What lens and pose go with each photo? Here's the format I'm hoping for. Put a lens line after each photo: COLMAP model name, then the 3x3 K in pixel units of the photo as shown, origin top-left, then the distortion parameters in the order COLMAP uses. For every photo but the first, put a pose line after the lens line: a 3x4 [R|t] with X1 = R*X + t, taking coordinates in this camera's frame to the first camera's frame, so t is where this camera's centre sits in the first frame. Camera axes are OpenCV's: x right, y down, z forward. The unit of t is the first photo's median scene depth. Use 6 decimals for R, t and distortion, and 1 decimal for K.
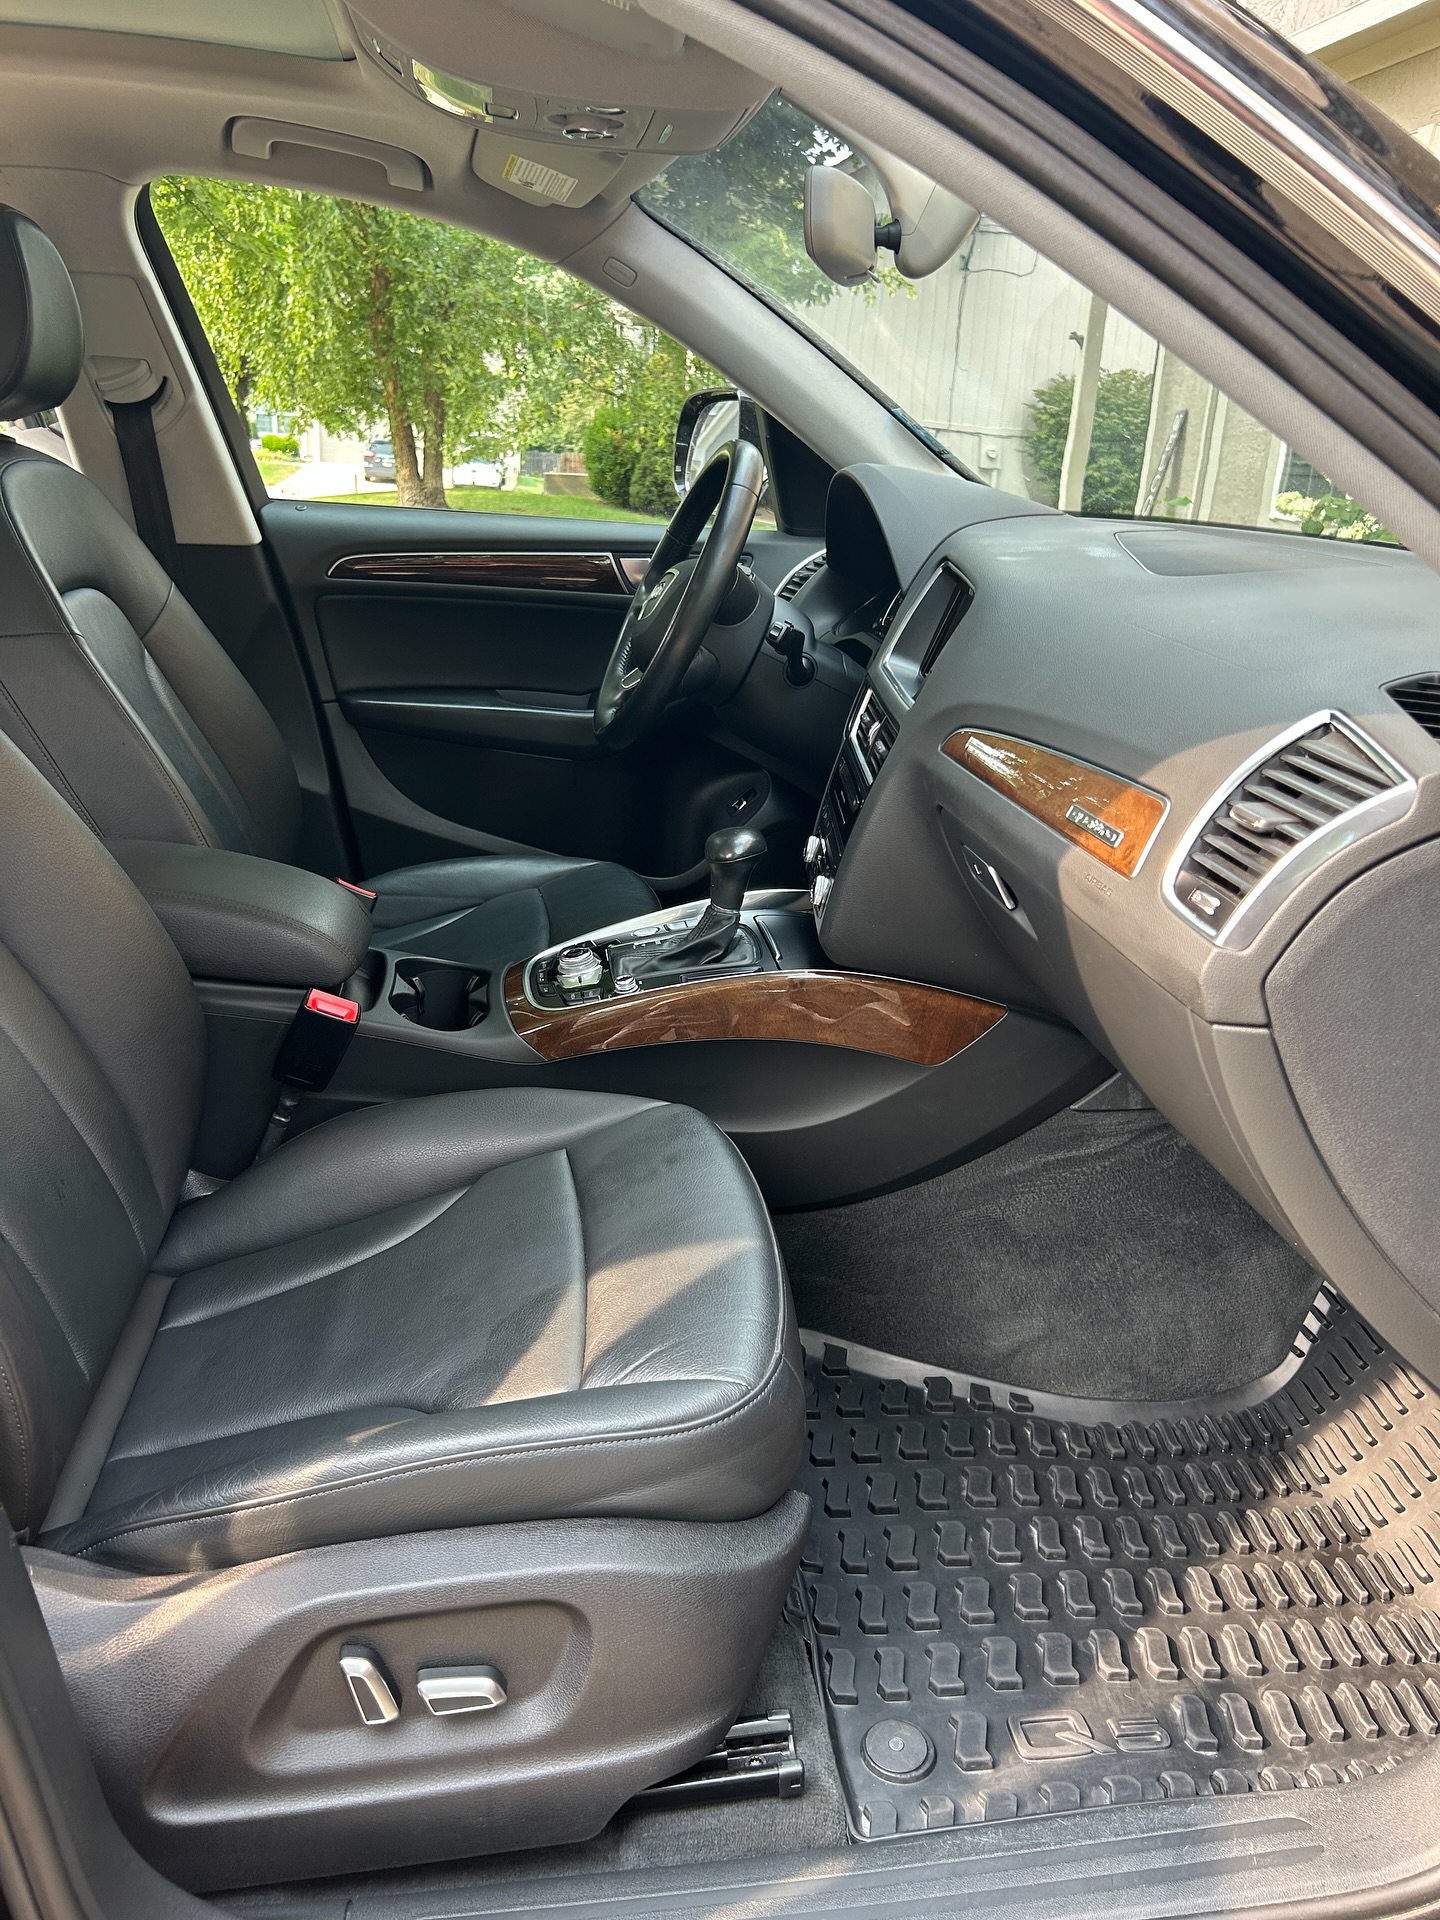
lens RADIAL K [[1380.3, 0, 724.7], [0, 1380.3, 956.2], [0, 0, 1]] dist [0.053980, -0.041174]
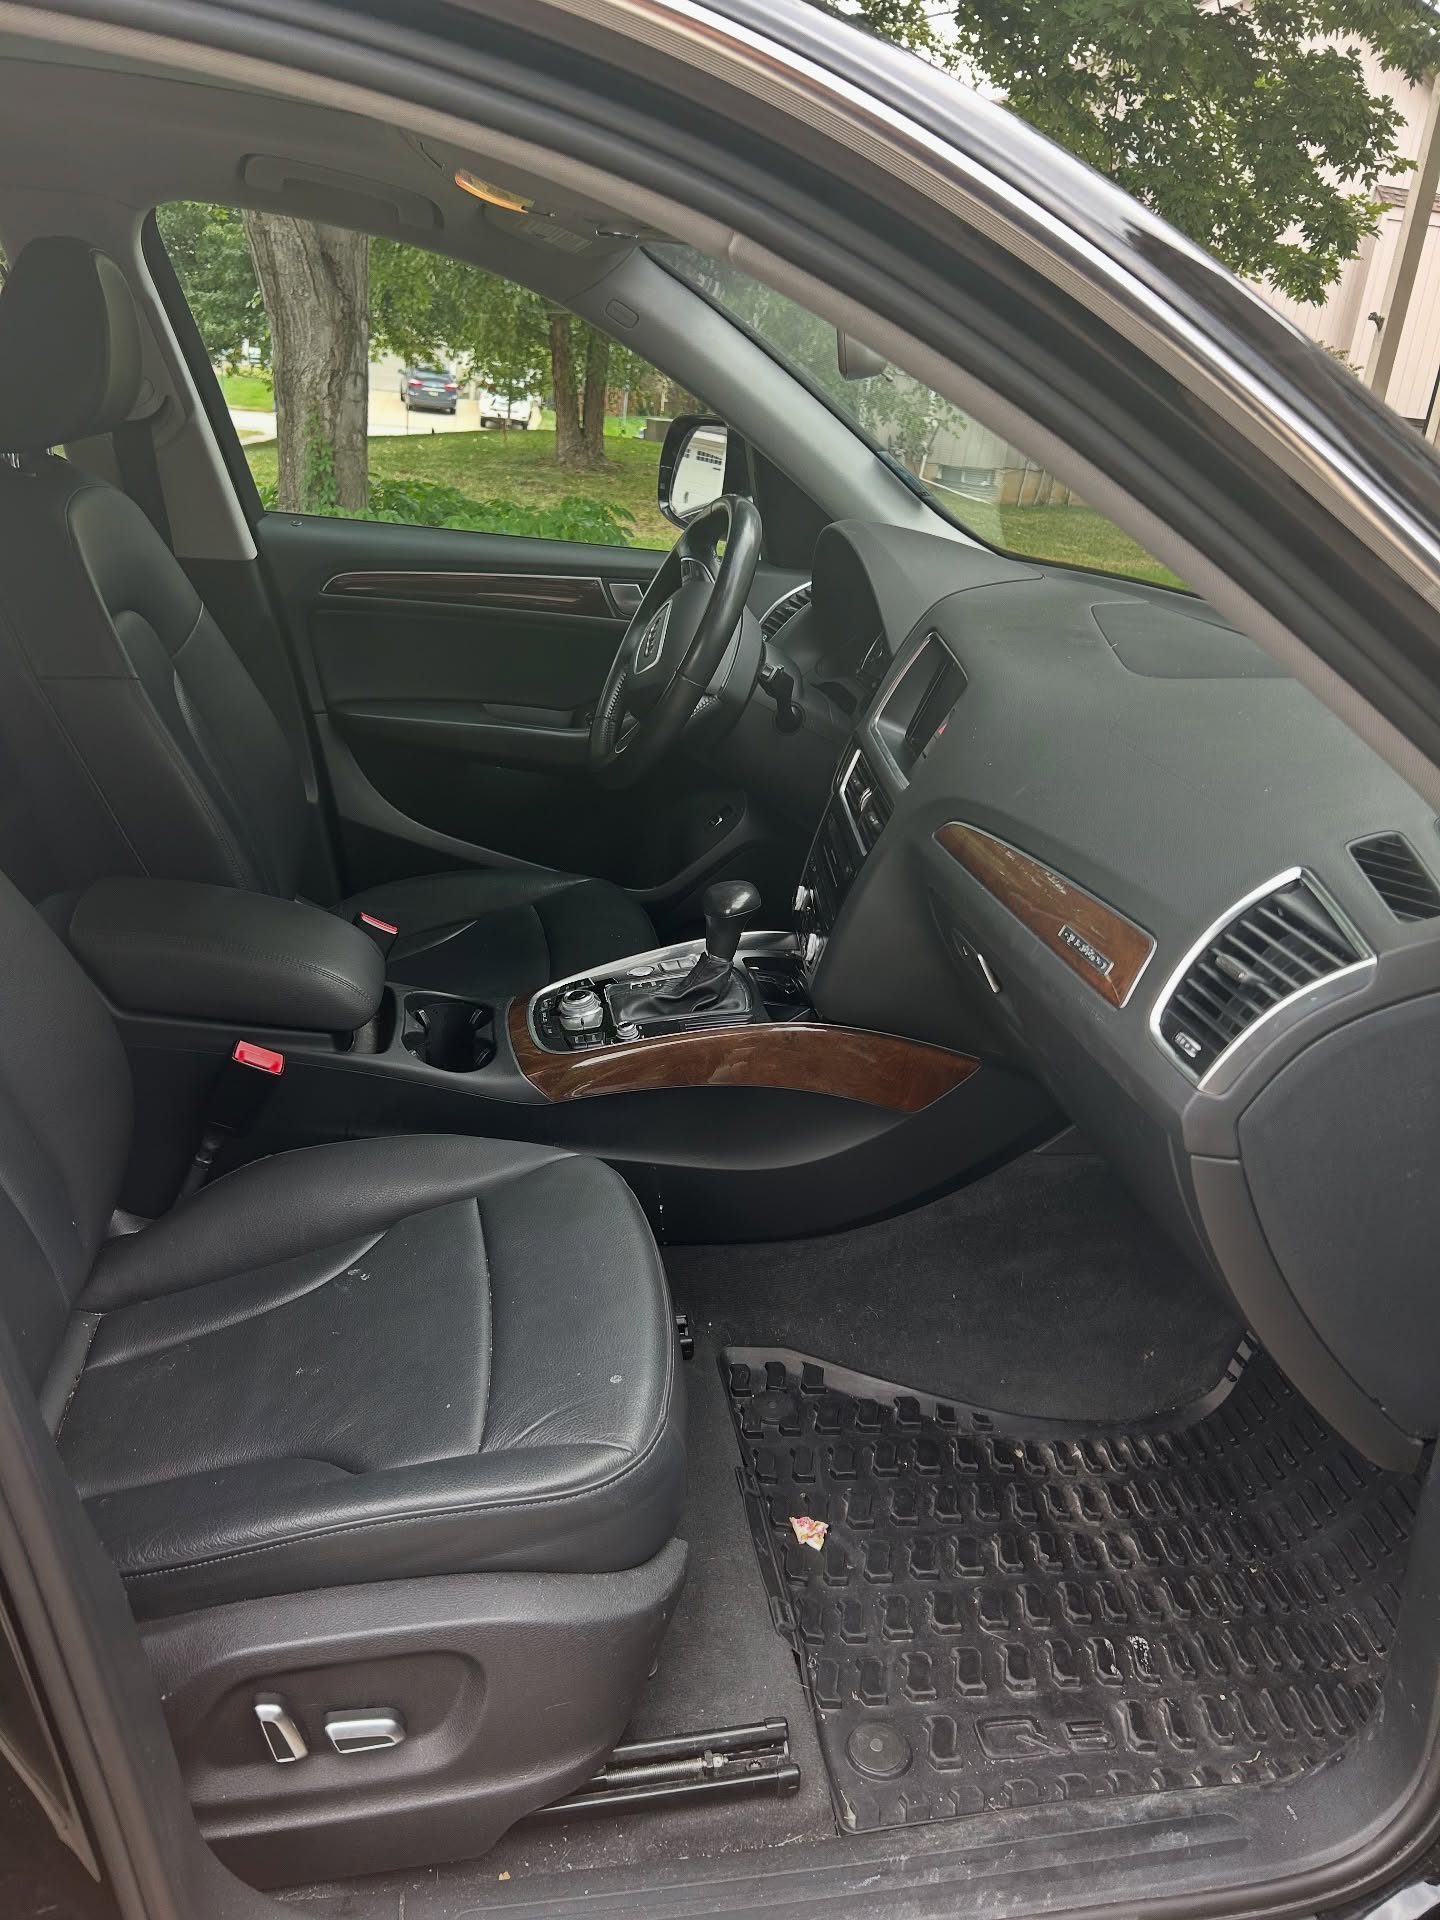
lens RADIAL K [[1380.3, 0, 716.3], [0, 1380.3, 951.7], [0, 0, 1]] dist [0.053980, -0.041174]
pose [[0.998508, 0.023478, 0.049297, -0.057066], [-0.026003, 0.998349, 0.051222, -0.096698], [-0.048013, -0.052427, 0.997470, -0.063788]]
